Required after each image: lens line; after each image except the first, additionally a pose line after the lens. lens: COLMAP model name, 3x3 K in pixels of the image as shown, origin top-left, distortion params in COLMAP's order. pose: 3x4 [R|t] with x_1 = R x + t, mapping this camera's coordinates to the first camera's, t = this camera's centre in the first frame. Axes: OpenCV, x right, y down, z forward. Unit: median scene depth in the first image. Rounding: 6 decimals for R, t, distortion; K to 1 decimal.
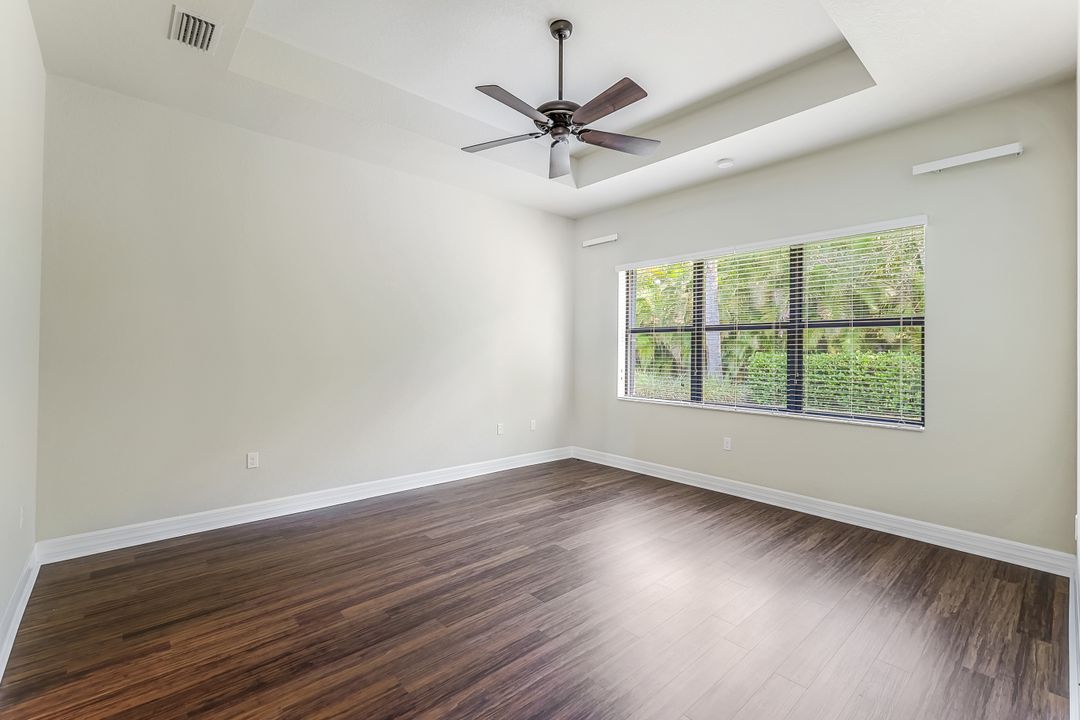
lens RADIAL K [[473.7, 0, 539.3], [0, 473.7, 354.3], [0, 0, 1]] dist [0.003446, 0.000094]
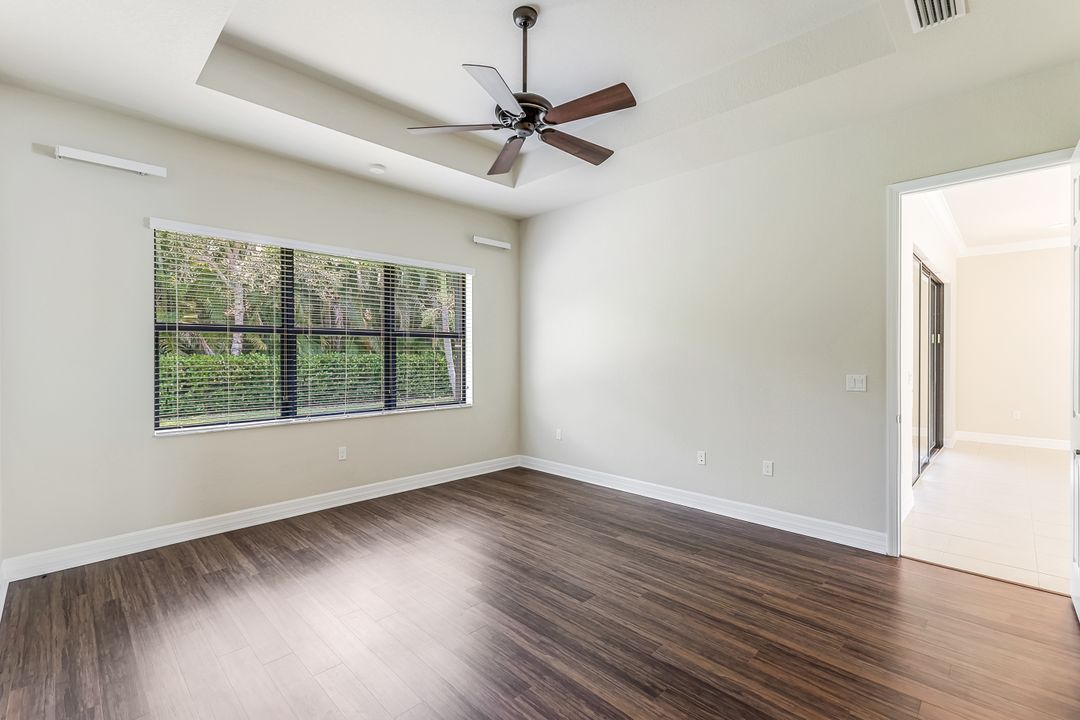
lens RADIAL K [[473.7, 0, 539.3], [0, 473.7, 354.3], [0, 0, 1]] dist [0.003446, 0.000094]
pose [[-0.056873, -0.009759, 0.998334, -0.928279], [0.004239, 0.999941, 0.010016, -0.030401], [-0.998372, 0.004802, -0.056829, 1.048427]]
